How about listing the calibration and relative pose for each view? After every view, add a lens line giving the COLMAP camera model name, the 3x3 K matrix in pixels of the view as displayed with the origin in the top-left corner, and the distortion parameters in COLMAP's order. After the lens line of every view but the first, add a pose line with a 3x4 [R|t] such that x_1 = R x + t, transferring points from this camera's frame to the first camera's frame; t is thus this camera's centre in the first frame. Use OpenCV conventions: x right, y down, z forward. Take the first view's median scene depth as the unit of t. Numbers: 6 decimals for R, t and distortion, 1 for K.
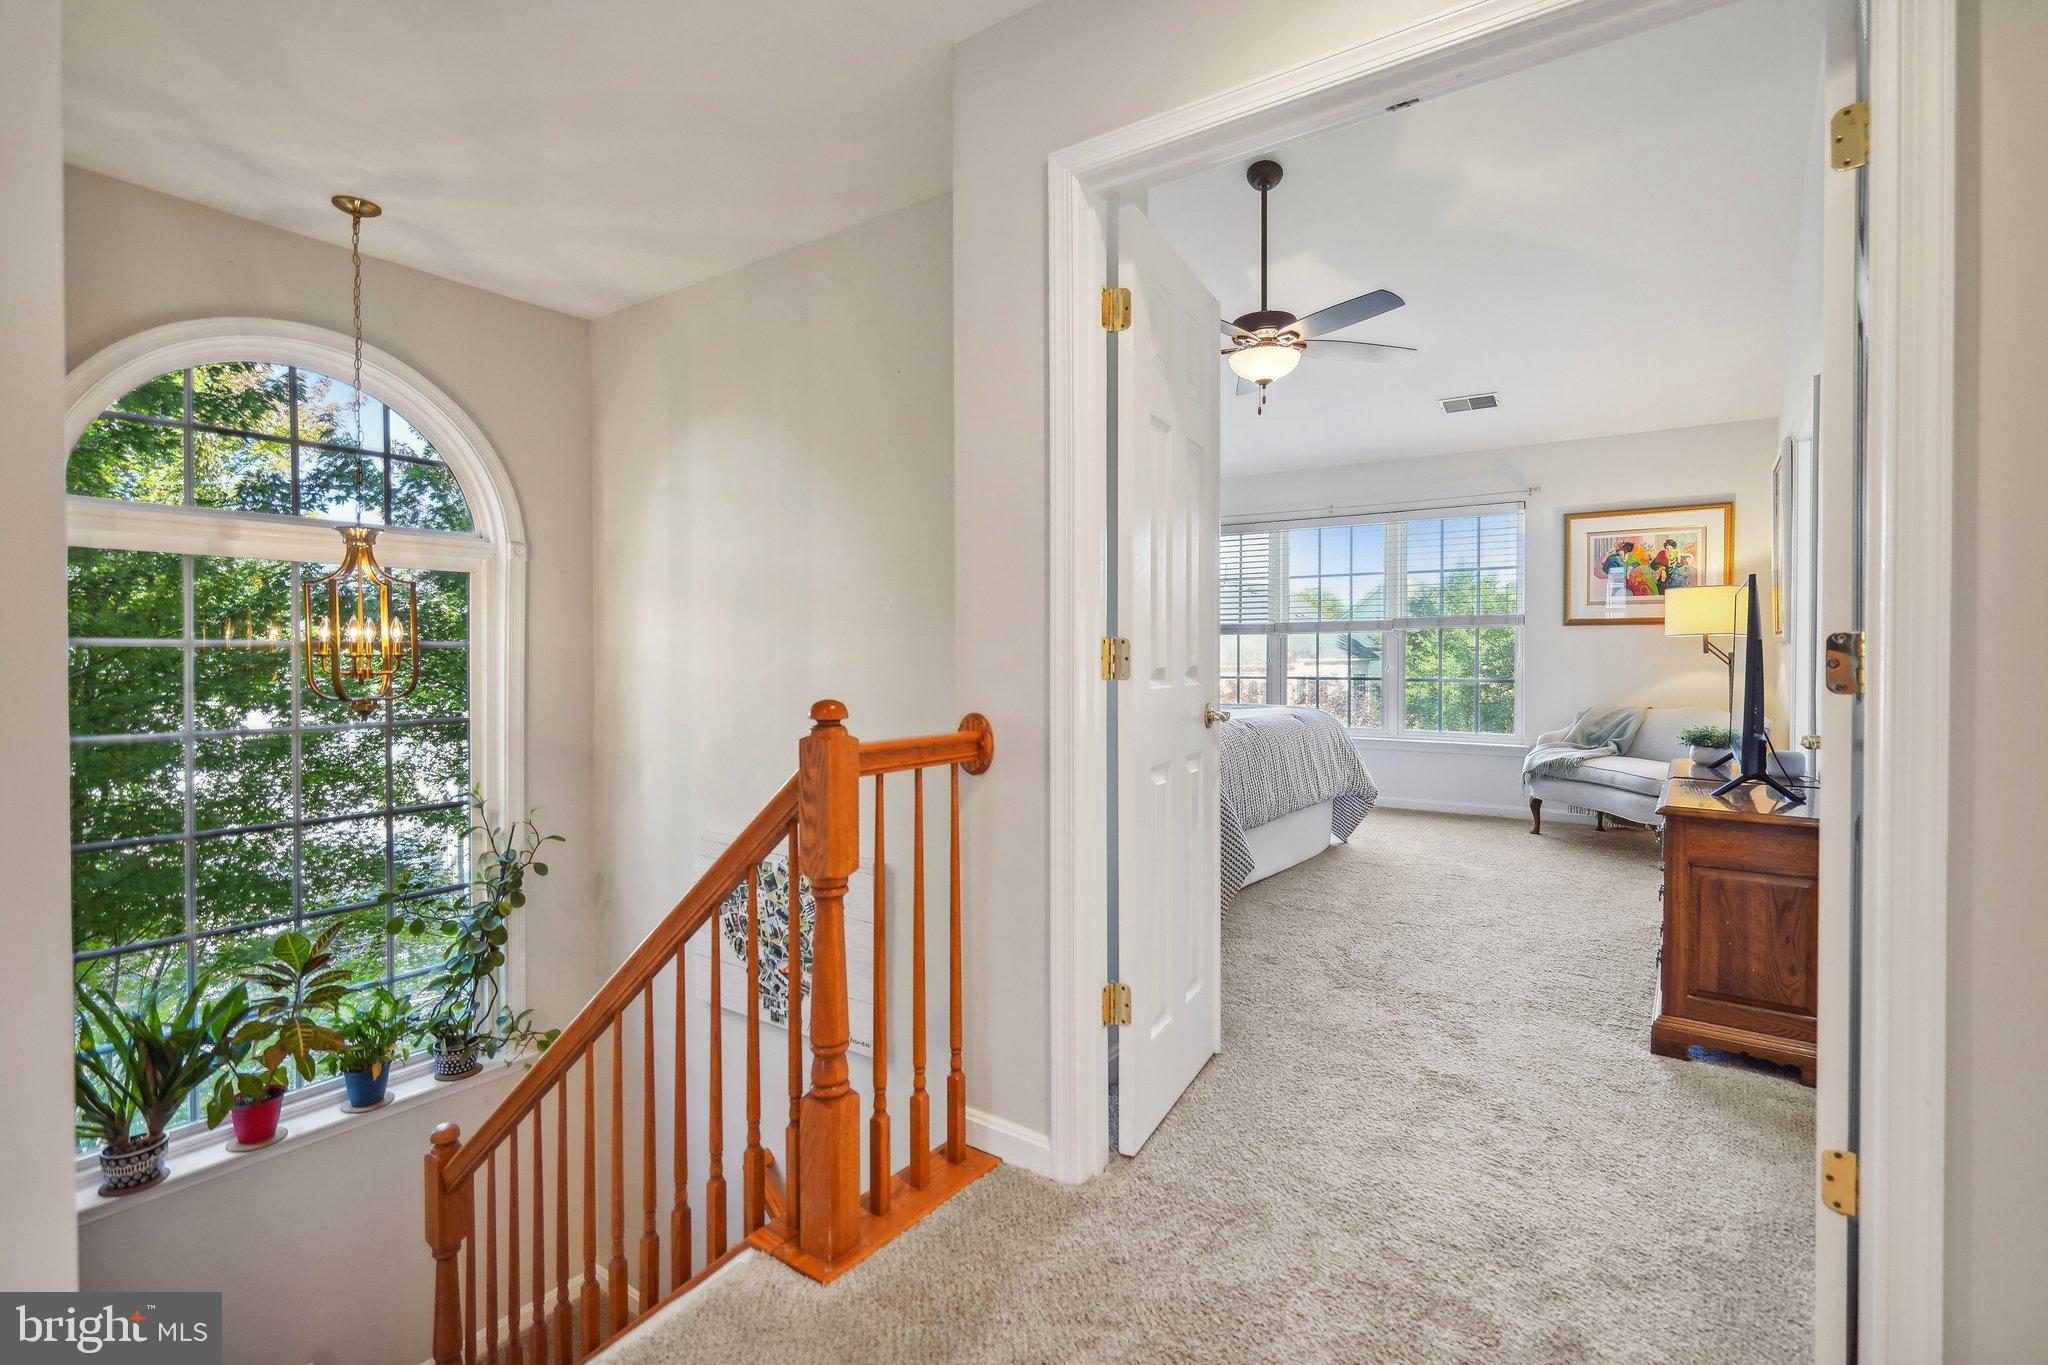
lens RADIAL K [[962.2, 0, 1024.0], [0, 962.2, 682.5], [0, 0, 1]] dist [0.002852, -0.014466]
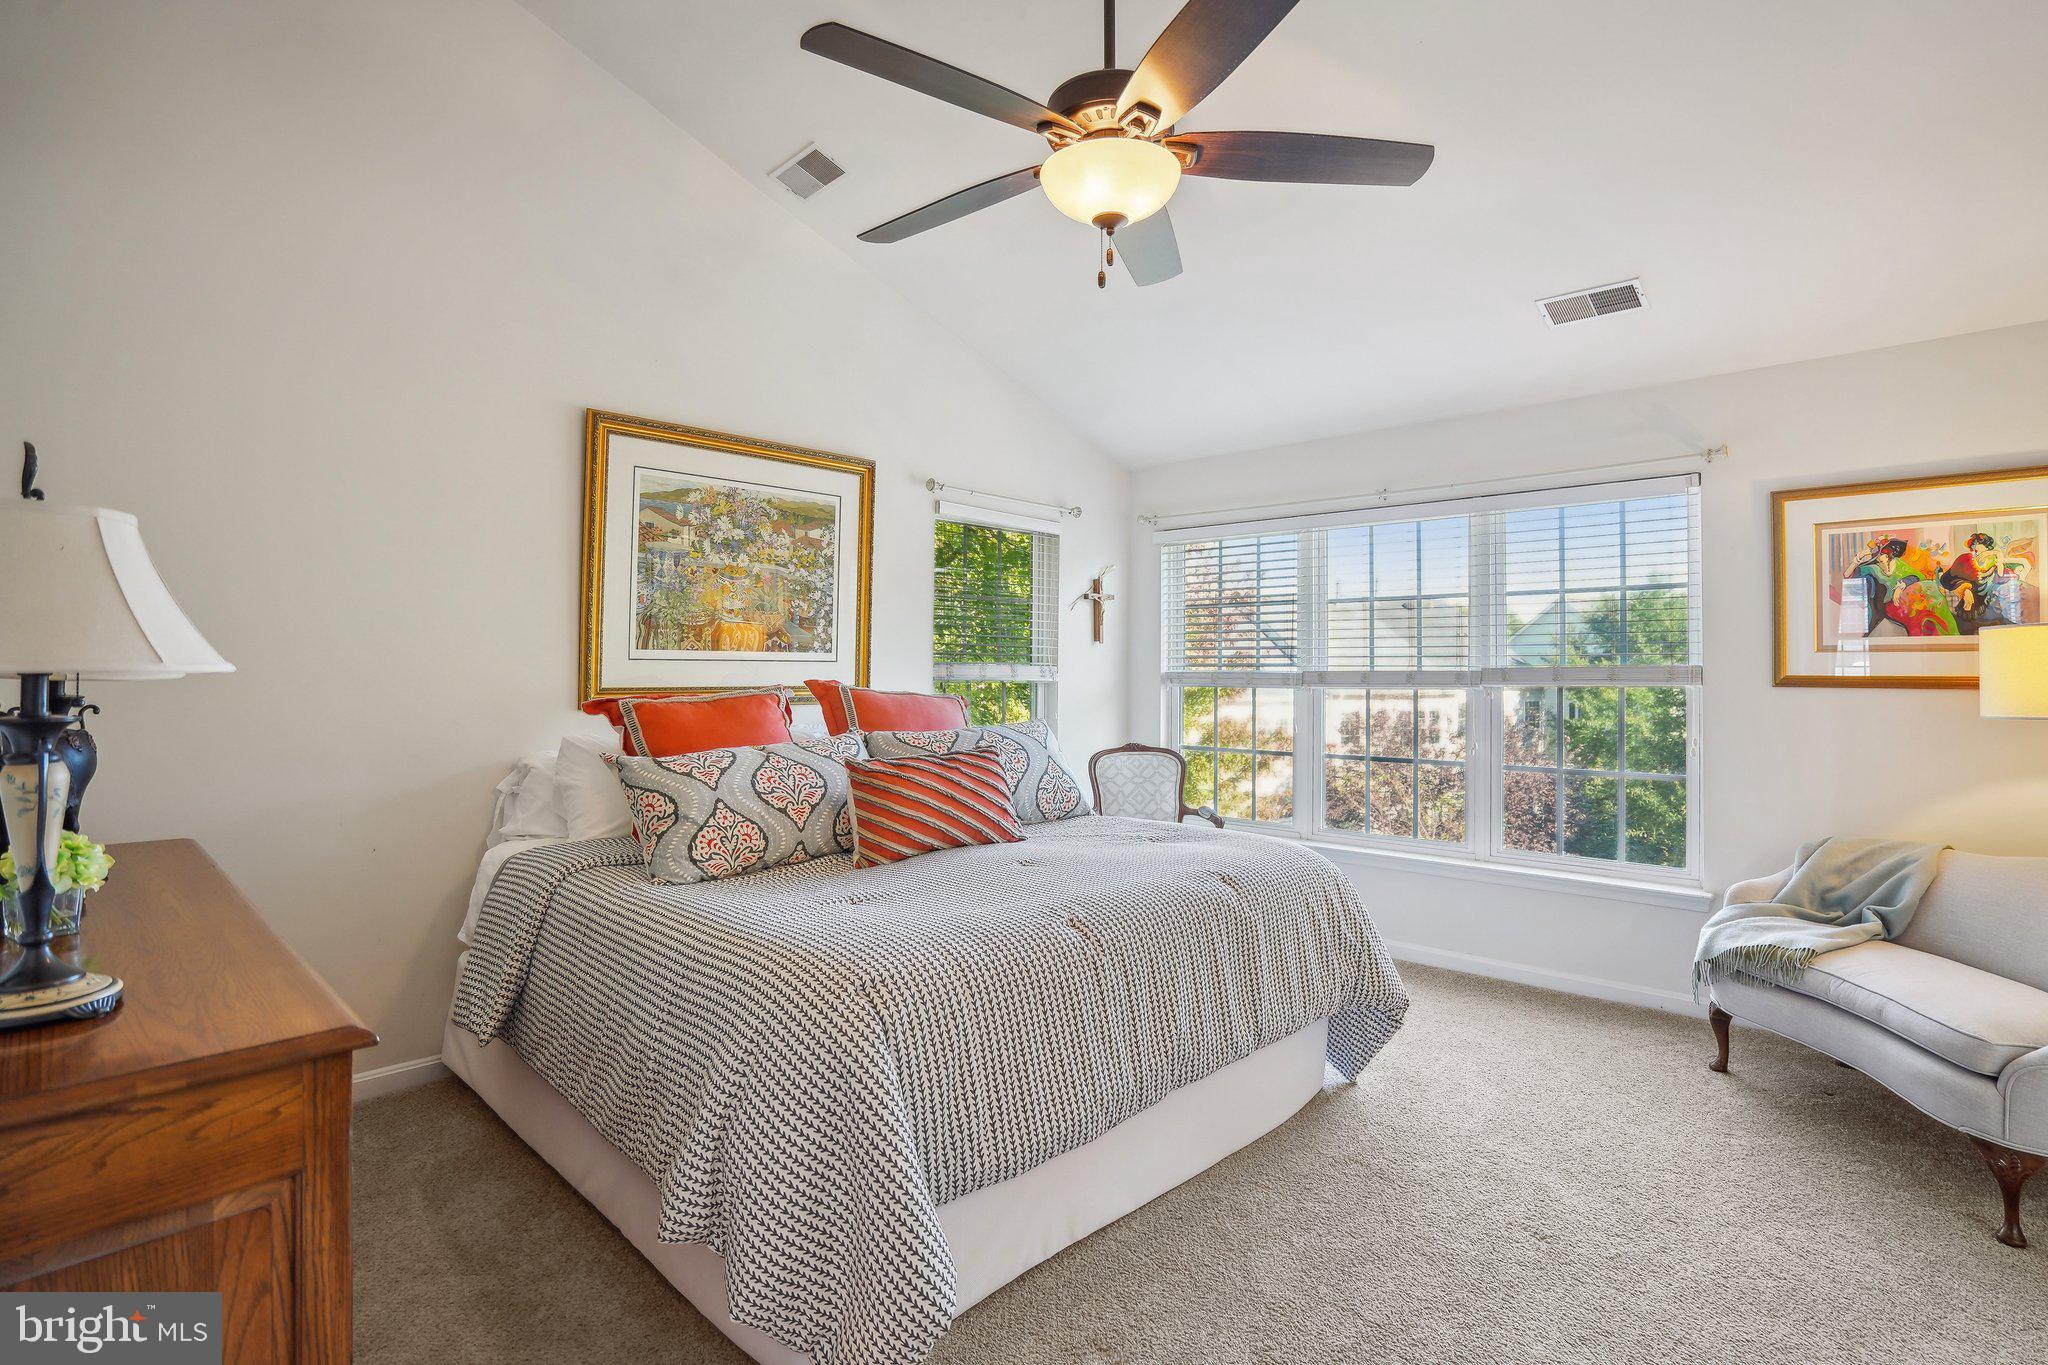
lens RADIAL K [[992.7, 0, 1040.3], [0, 992.7, 667.3], [0, 0, 1]] dist [-0.060072, 0.025156]
pose [[0.989742, 0.003738, -0.142816, 0.222372], [-0.008294, 0.999475, -0.031317, -0.051334], [0.142624, 0.032181, 0.989254, 0.387813]]
